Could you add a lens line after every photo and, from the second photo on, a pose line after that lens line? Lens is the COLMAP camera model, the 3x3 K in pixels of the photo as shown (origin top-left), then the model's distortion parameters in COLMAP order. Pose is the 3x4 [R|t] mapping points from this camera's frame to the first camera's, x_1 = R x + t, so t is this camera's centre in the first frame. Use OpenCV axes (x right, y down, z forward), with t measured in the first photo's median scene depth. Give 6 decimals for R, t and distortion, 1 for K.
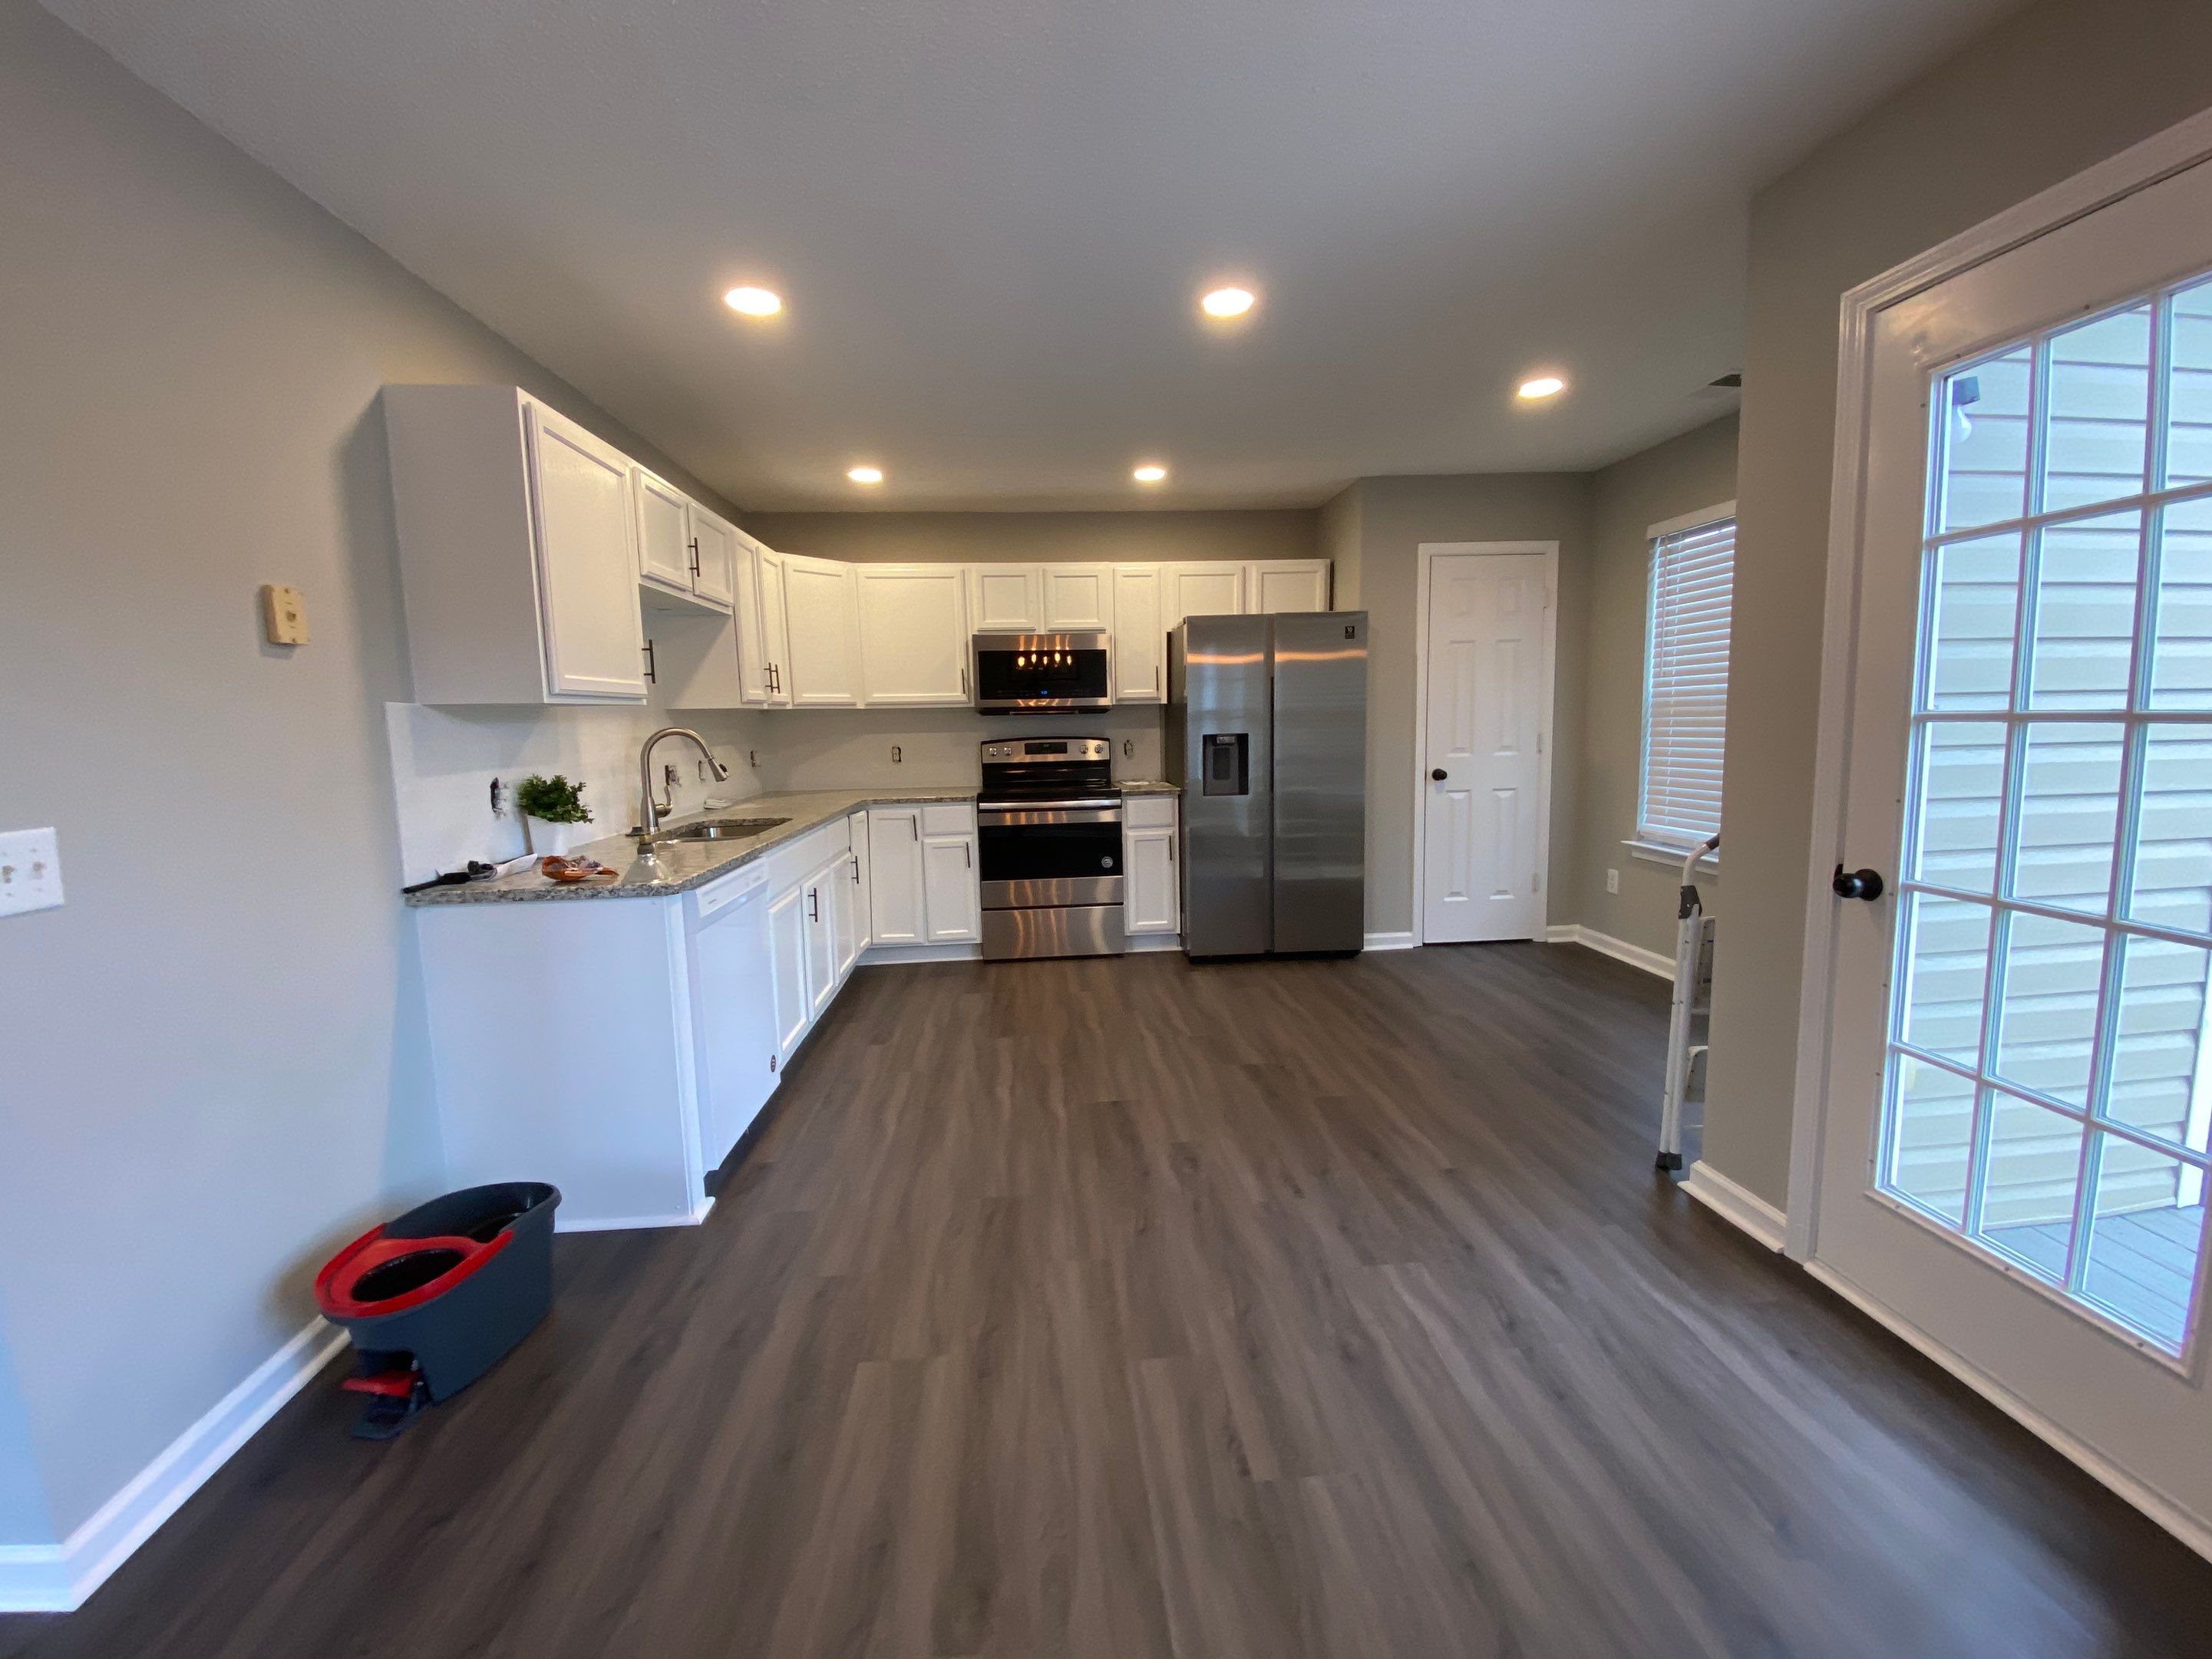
lens RADIAL K [[890.0, 0, 1107.1], [0, 890.0, 836.4], [0, 0, 1]] dist [0.004822, -0.003959]
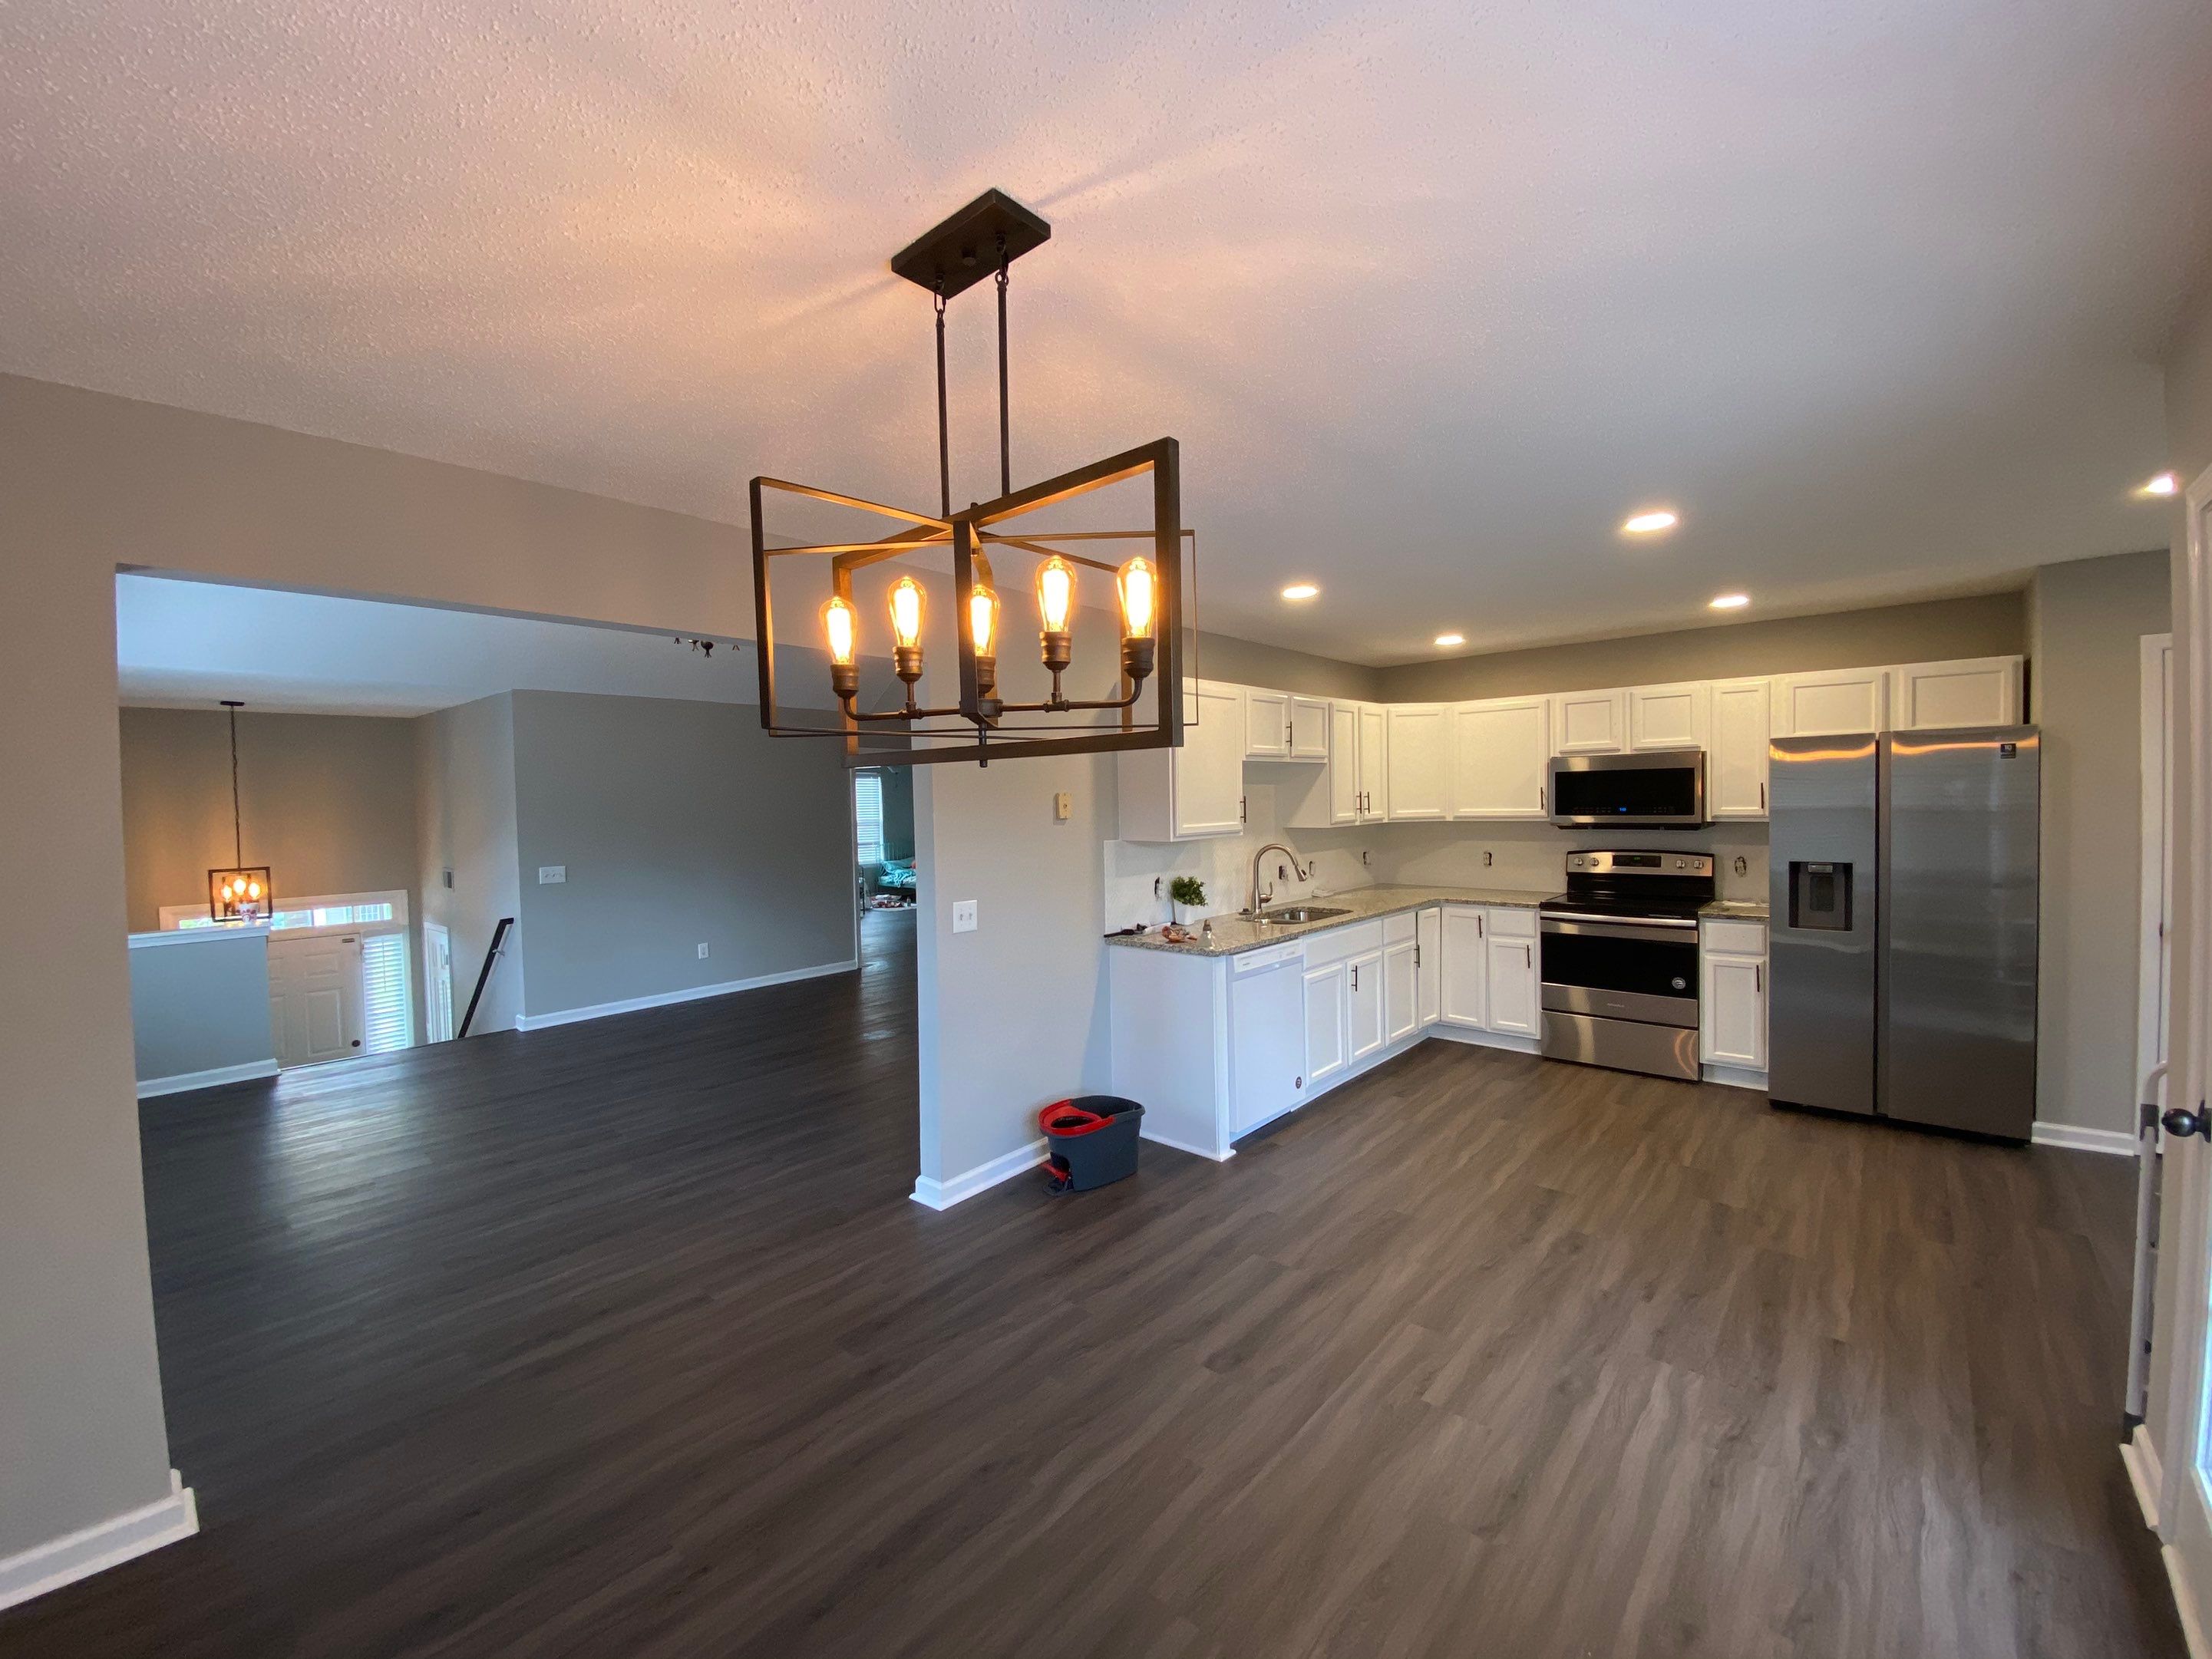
lens RADIAL K [[890.0, 0, 1102.1], [0, 890.0, 829.9], [0, 0, 1]] dist [0.004822, -0.003959]
pose [[0.698034, 0.032576, -0.715324, 0.357501], [-0.092877, 0.994645, -0.045336, -0.049536], [0.710016, 0.098083, 0.697321, -0.227909]]
